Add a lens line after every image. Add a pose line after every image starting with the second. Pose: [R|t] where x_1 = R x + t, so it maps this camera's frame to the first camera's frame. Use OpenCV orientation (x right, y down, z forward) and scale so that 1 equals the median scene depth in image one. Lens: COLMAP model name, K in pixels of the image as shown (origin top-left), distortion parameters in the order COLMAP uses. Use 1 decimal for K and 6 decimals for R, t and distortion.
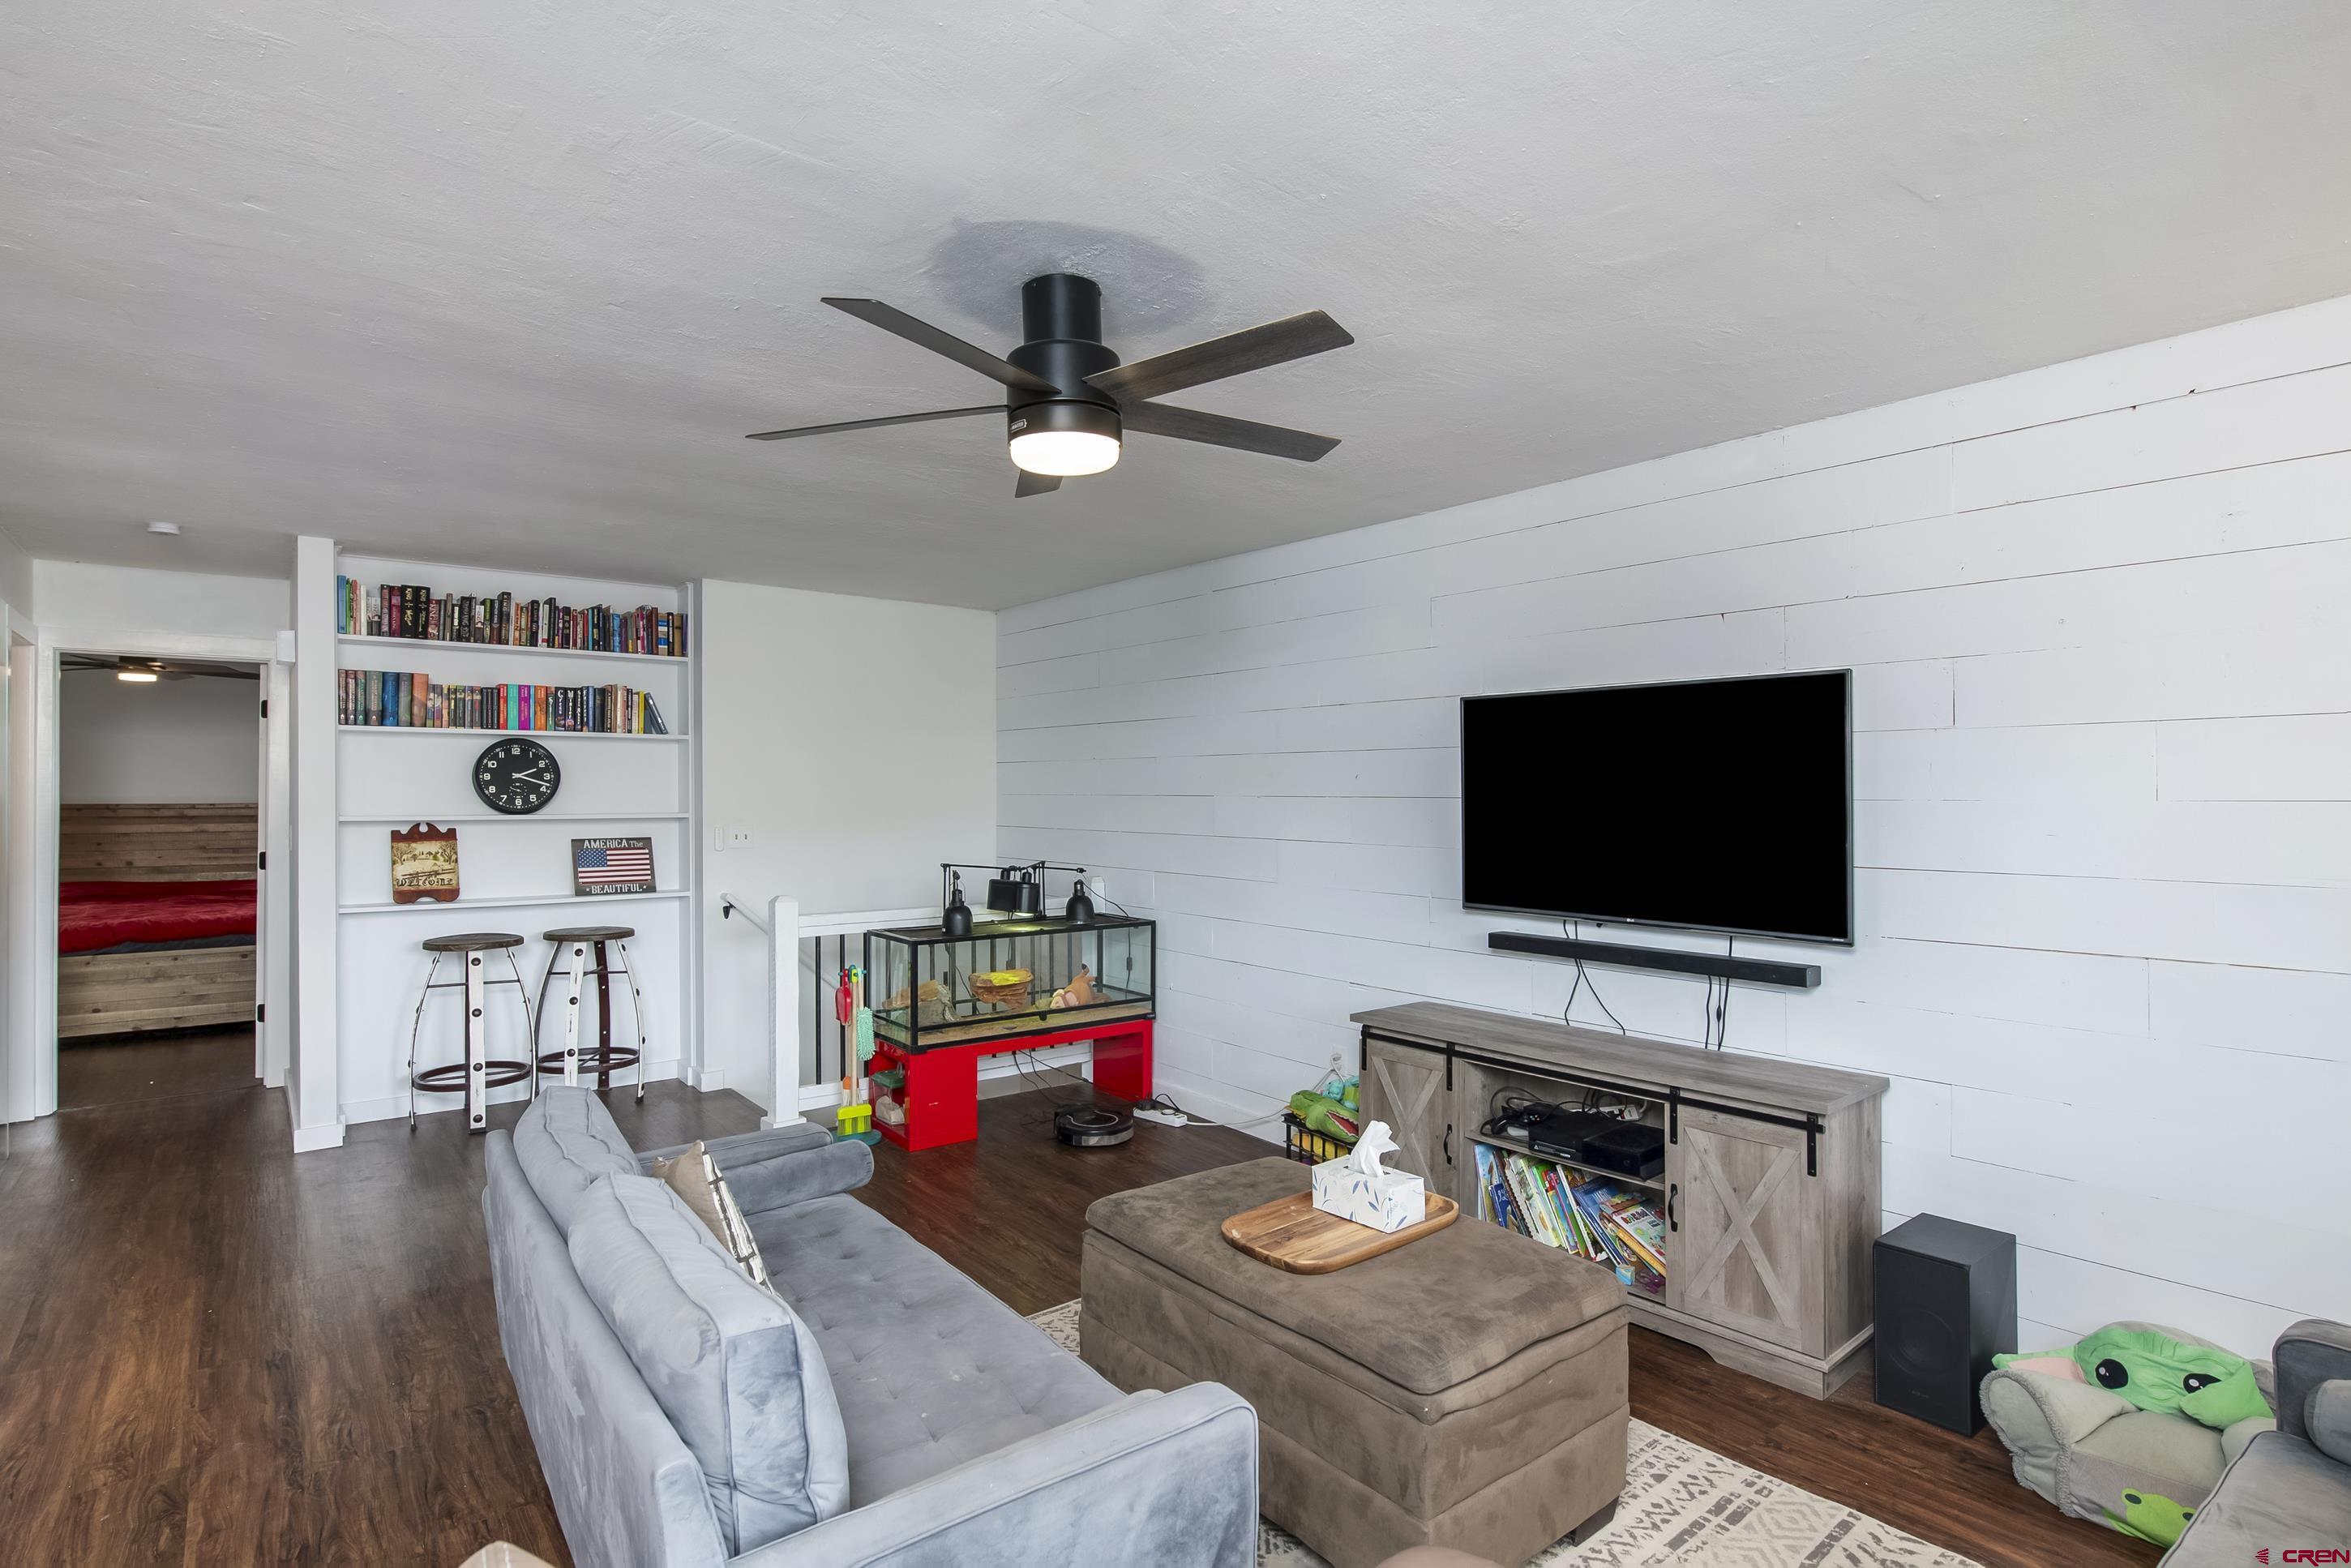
lens RADIAL K [[1240.1, 0, 1152.6], [0, 1240.1, 766.3], [0, 0, 1]] dist [0.040424, -0.000020]
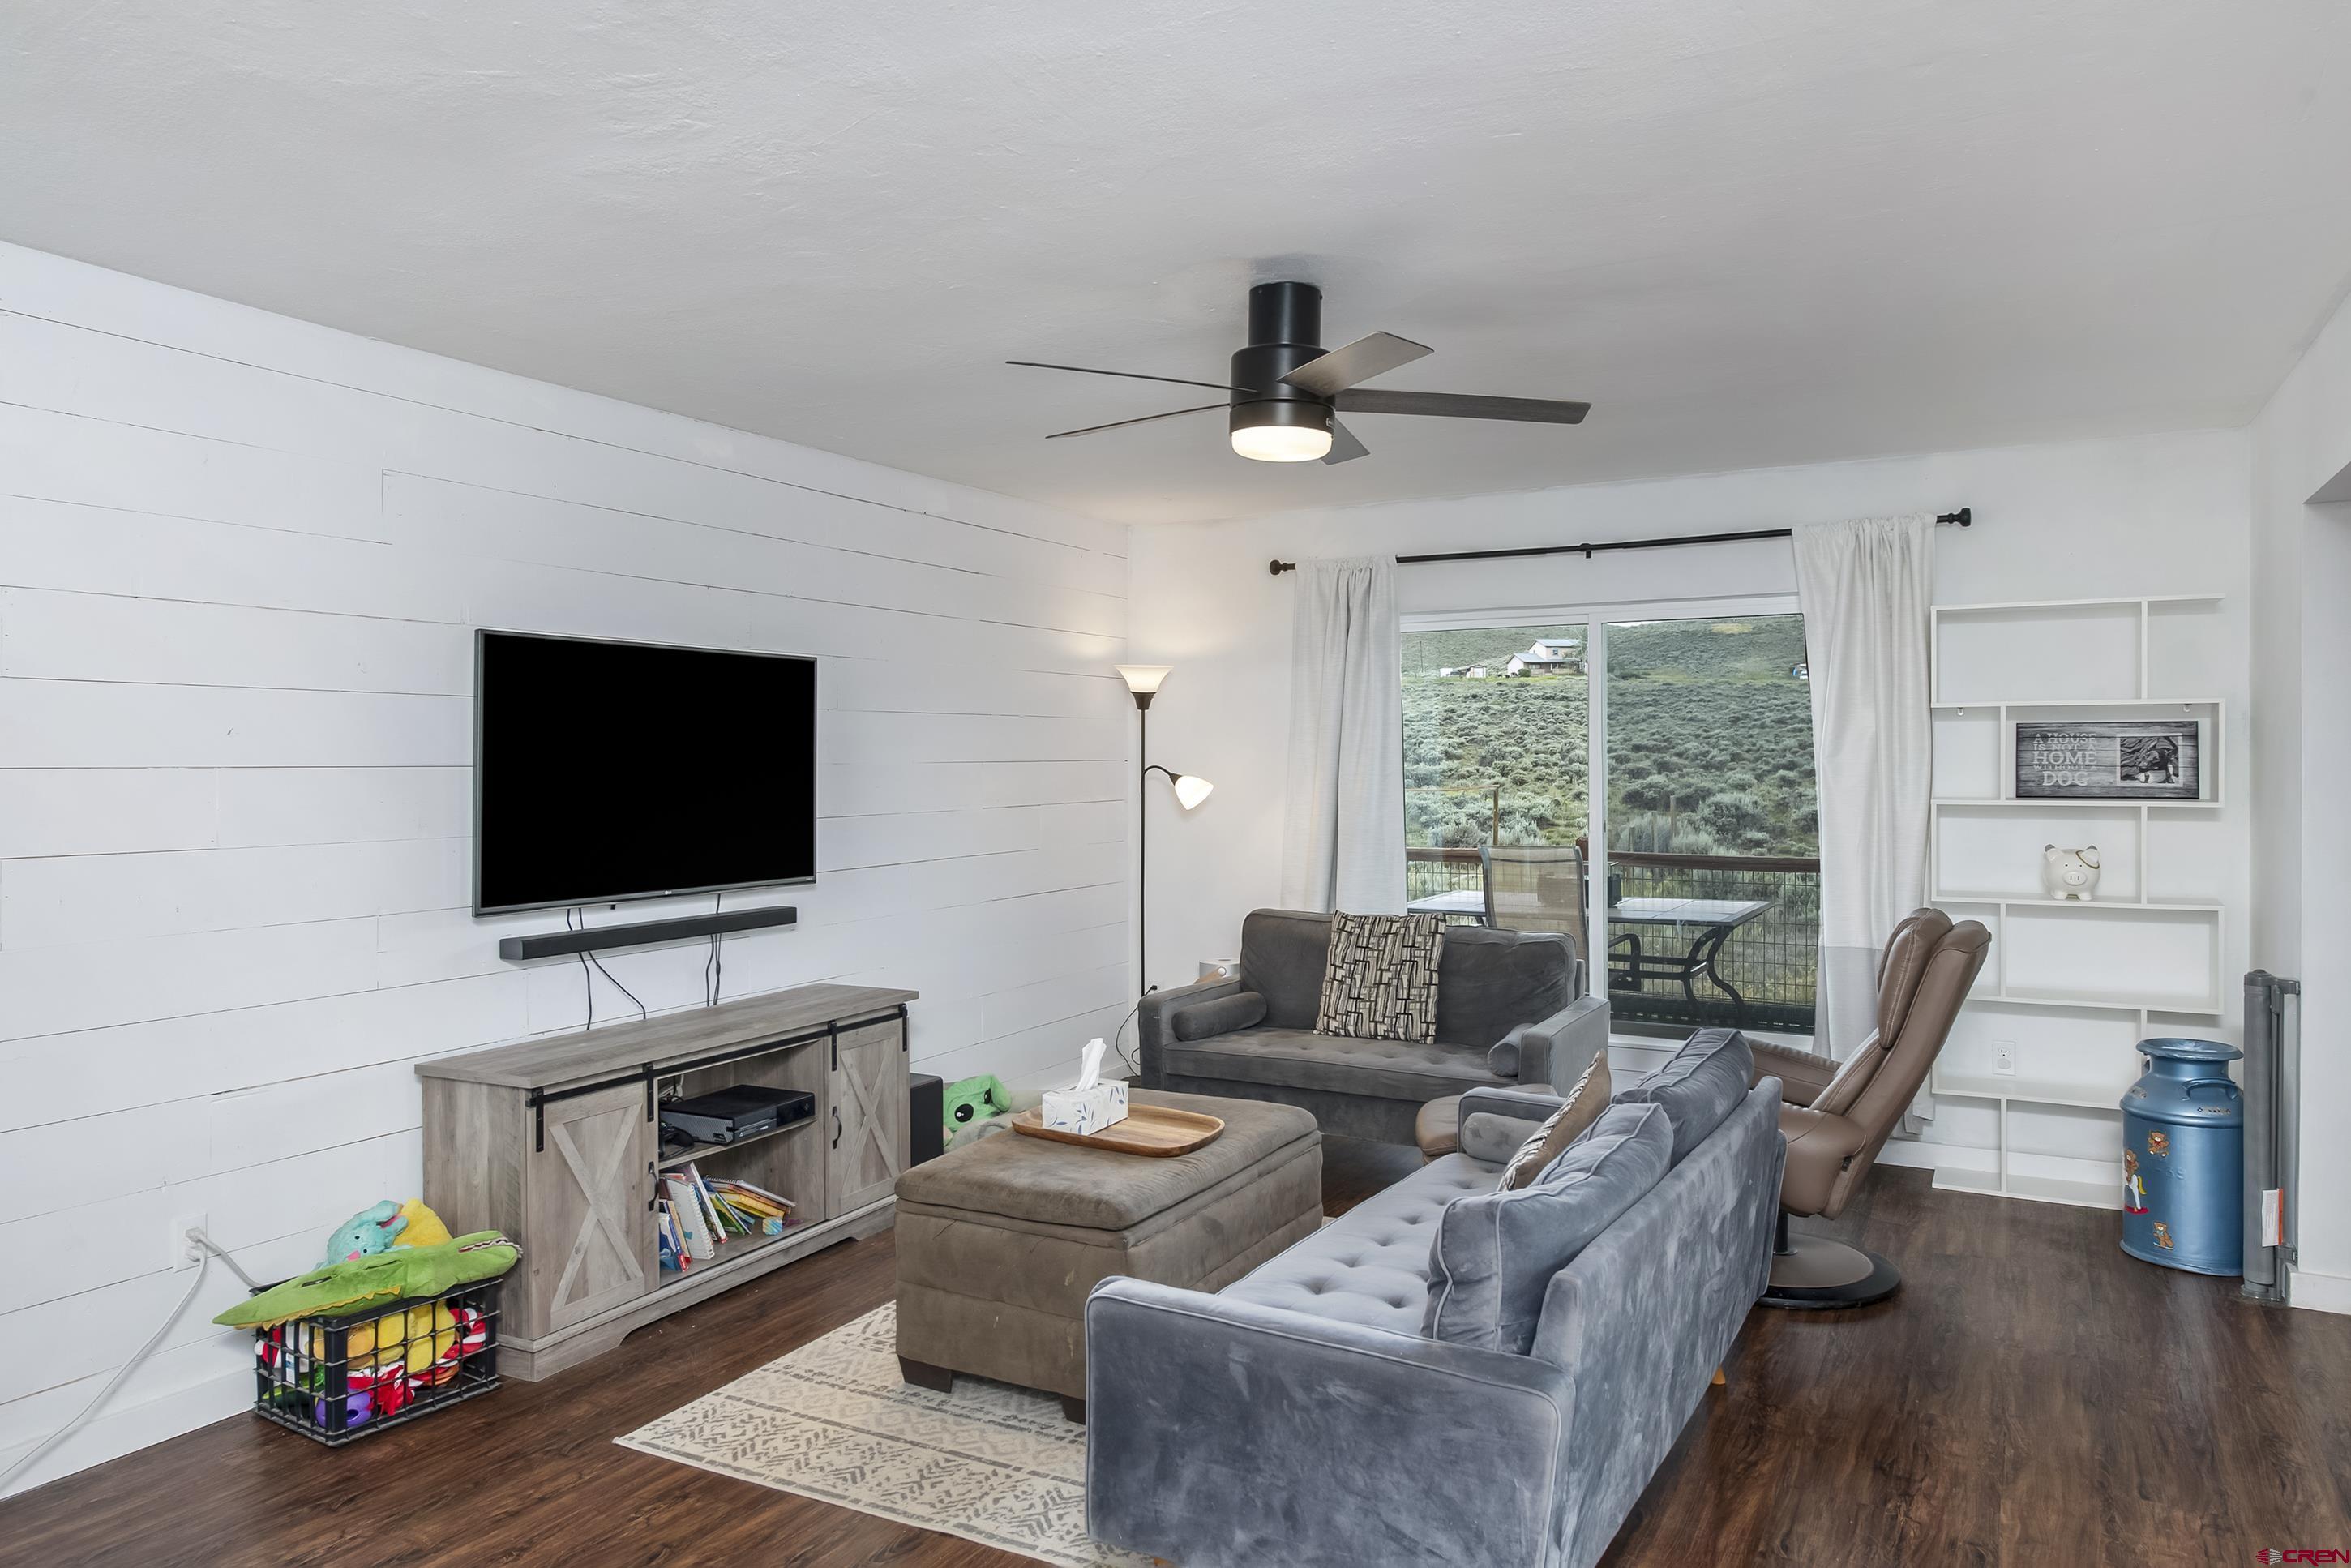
lens RADIAL K [[1558.0, 0, 1170.1], [0, 1558.0, 759.0], [0, 0, 1]] dist [0.004541, 0.001987]
pose [[-0.405894, 0.001184, 0.913919, -0.758659], [-0.015829, 0.999840, -0.008325, 0.022376], [-0.913783, -0.017845, -0.405811, 1.002936]]
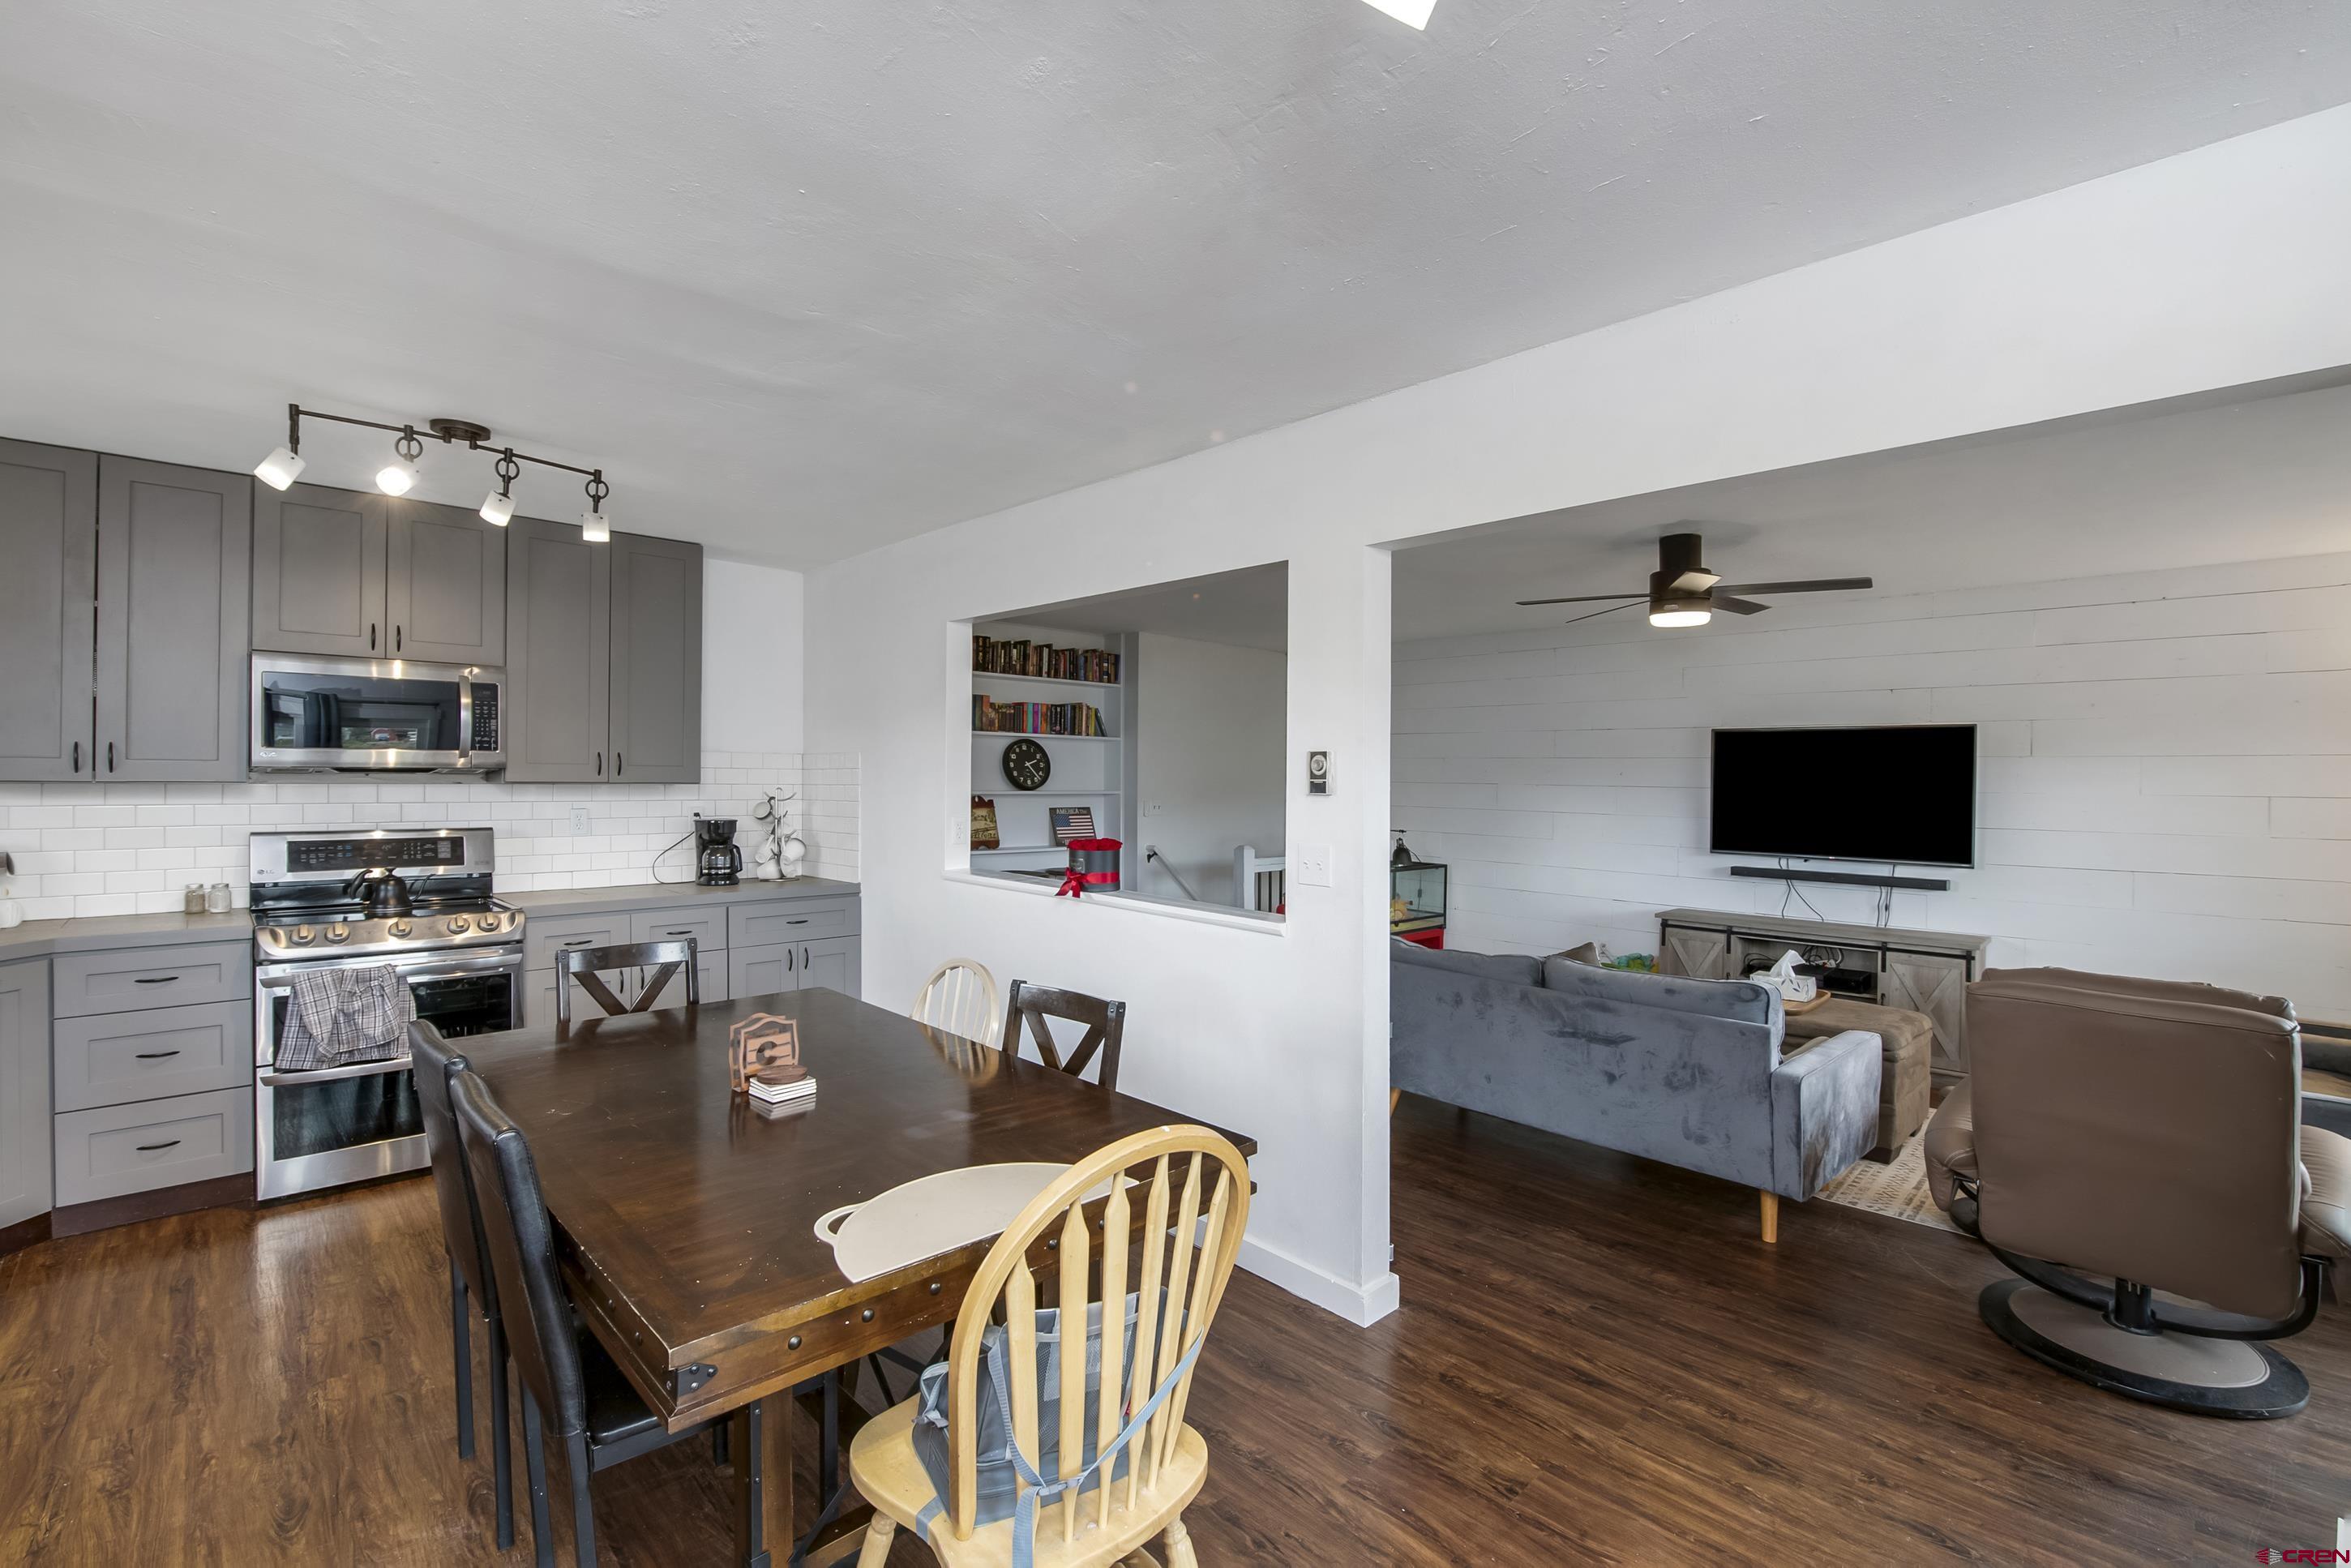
lens RADIAL K [[1072.8, 0, 1175.5], [0, 1072.8, 784.0], [0, 0, 1]] dist [-0.003390, -0.000325]
pose [[0.994258, 0.010735, 0.106472, -0.633039], [-0.013774, 0.999517, 0.027844, -0.009336], [-0.106122, -0.029151, 0.993926, -0.371833]]
